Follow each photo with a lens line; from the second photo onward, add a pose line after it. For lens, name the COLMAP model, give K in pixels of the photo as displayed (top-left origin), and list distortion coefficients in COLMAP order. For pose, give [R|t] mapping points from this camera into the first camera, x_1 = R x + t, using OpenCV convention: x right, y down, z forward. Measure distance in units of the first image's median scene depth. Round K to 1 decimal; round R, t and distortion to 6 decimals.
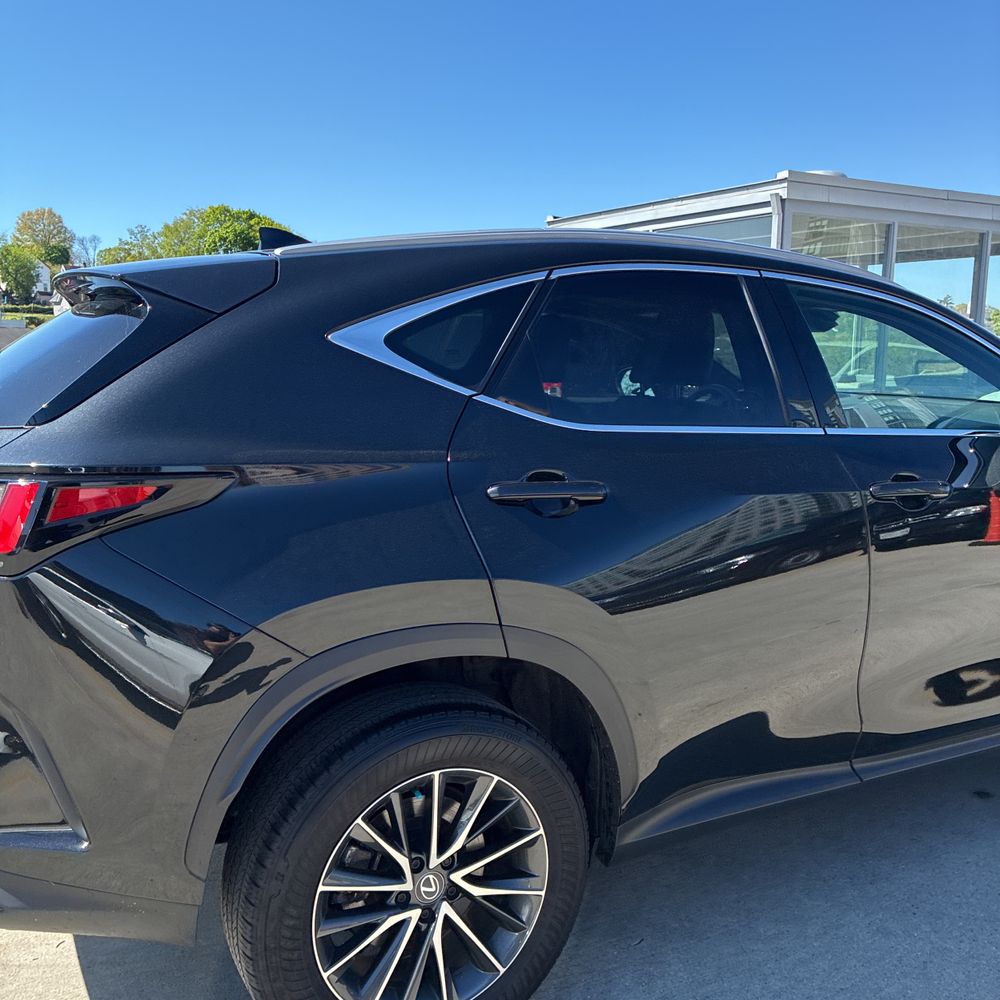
lens RADIAL K [[1013.6, 0, 480.4], [0, 1013.6, 488.8], [0, 0, 1]] dist [0.019247, 0.000000]
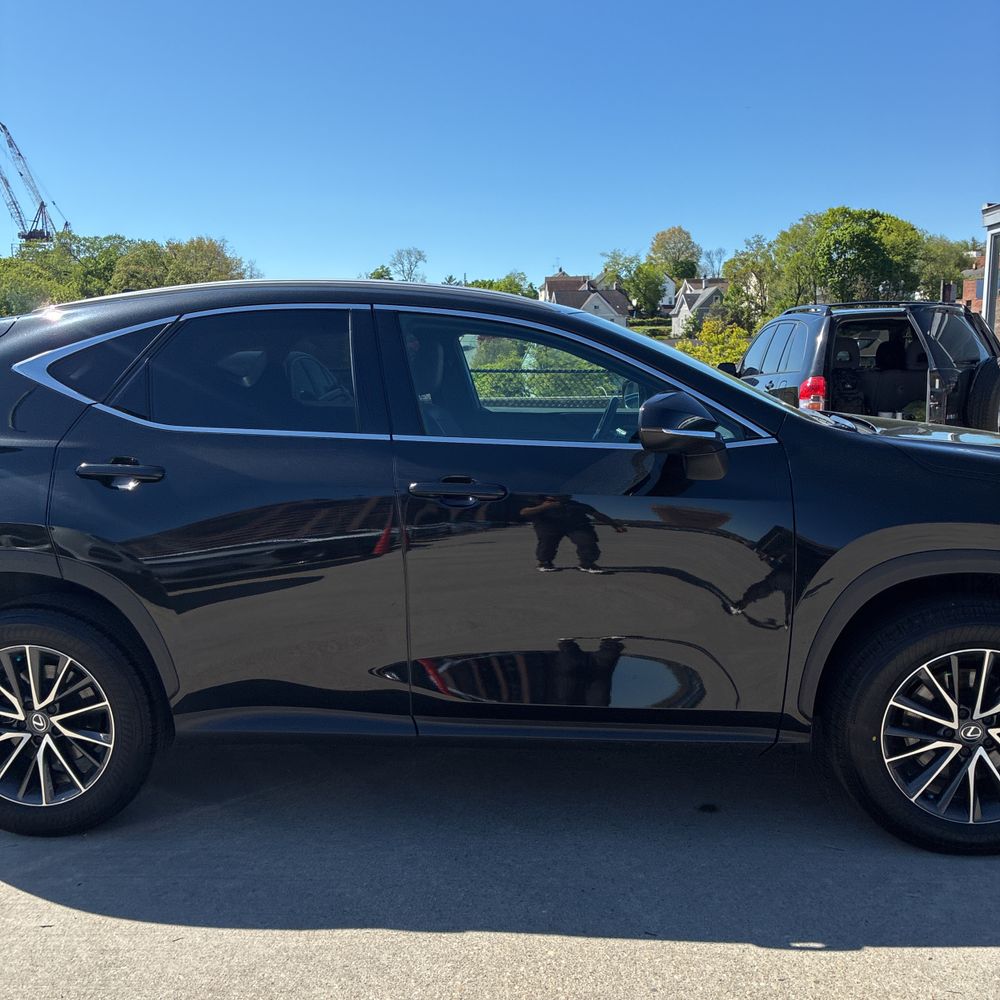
lens RADIAL K [[1013.6, 0, 492.9], [0, 1013.6, 508.2], [0, 0, 1]] dist [0.019247, 0.000000]
pose [[0.835071, 0.063047, -0.546518, 1.313516], [-0.056208, 0.997991, 0.029243, -0.017334], [0.547264, 0.006298, 0.836936, 0.075918]]
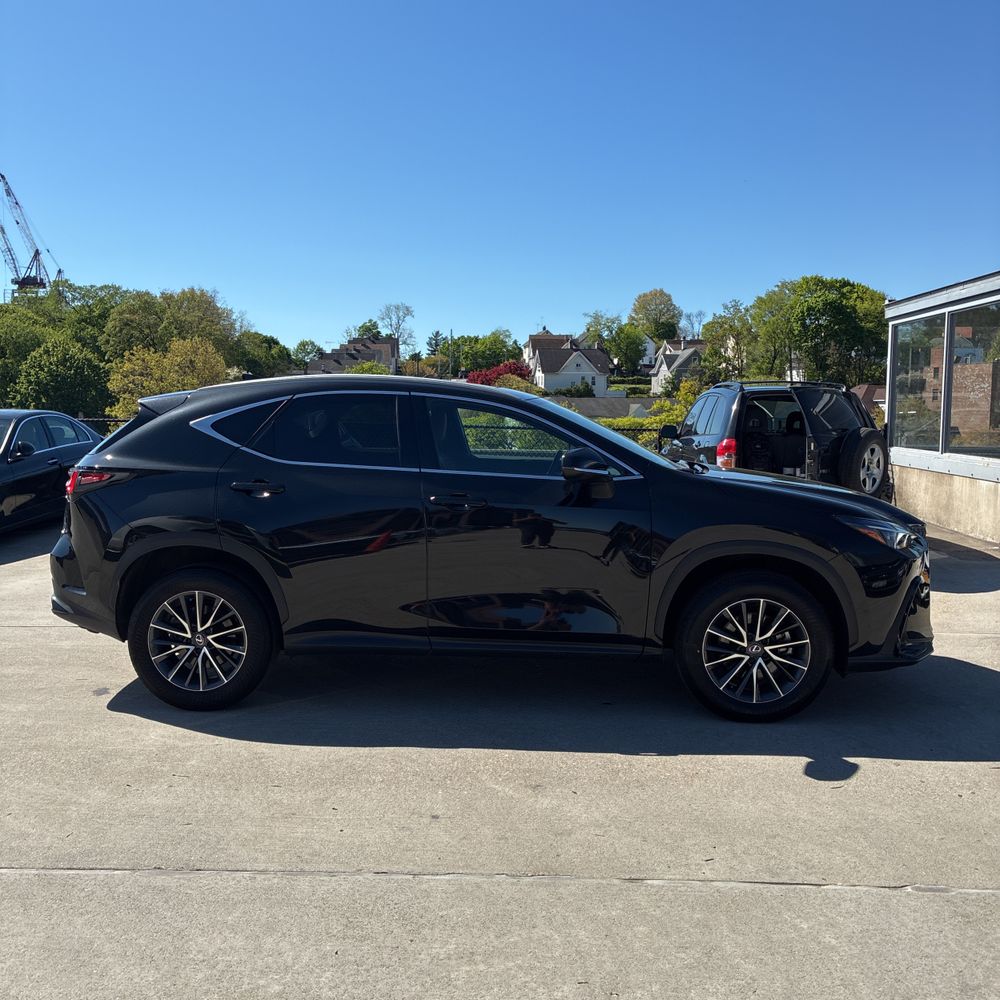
lens RADIAL K [[1013.6, 0, 491.6], [0, 1013.6, 493.2], [0, 0, 1]] dist [0.019247, 0.000000]
pose [[0.843325, 0.044789, -0.535533, 1.851324], [-0.077207, 0.996281, -0.038258, 0.066220], [0.531828, 0.073611, 0.843647, -0.756546]]
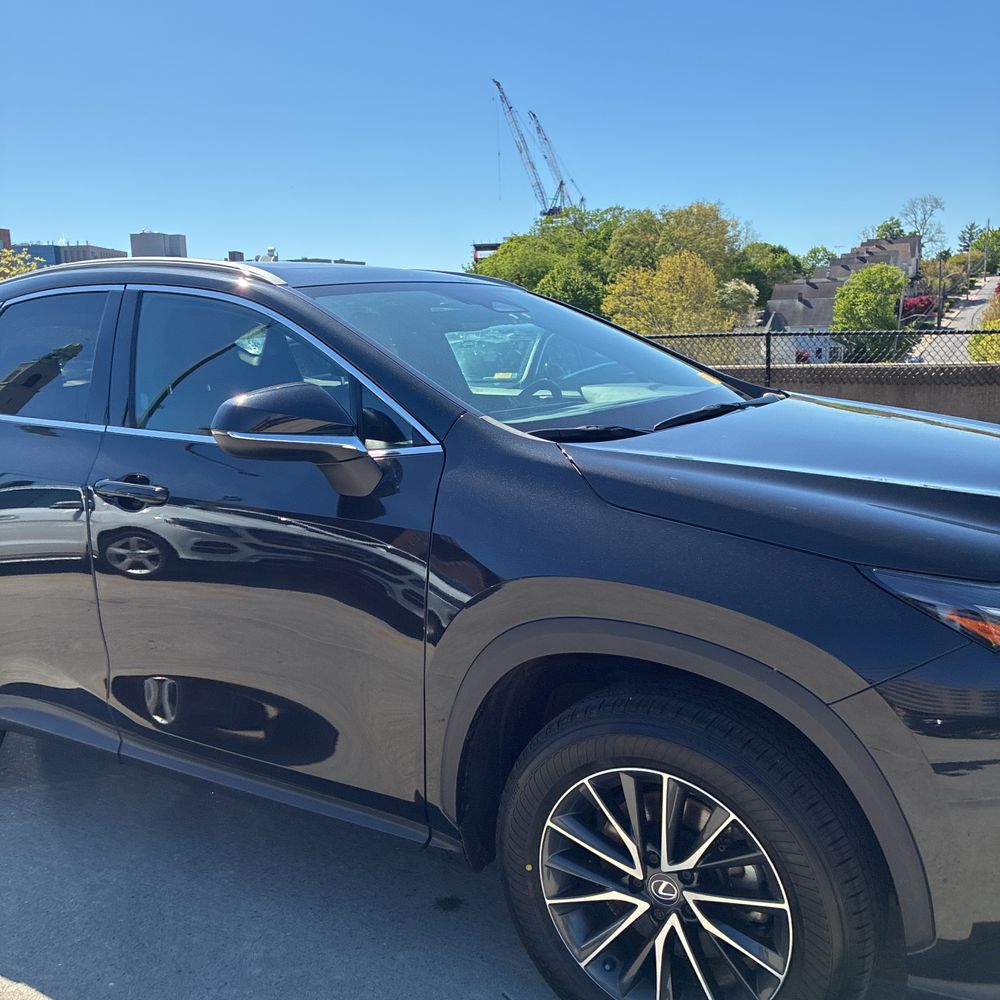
lens RADIAL K [[1013.6, 0, 497.5], [0, 1013.6, 497.6], [0, 0, 1]] dist [0.019247, 0.000000]
pose [[0.490942, 0.116928, -0.863310, 1.808586], [-0.081595, 0.992768, 0.088061, -0.137024], [0.867363, 0.027209, 0.496932, 0.982033]]
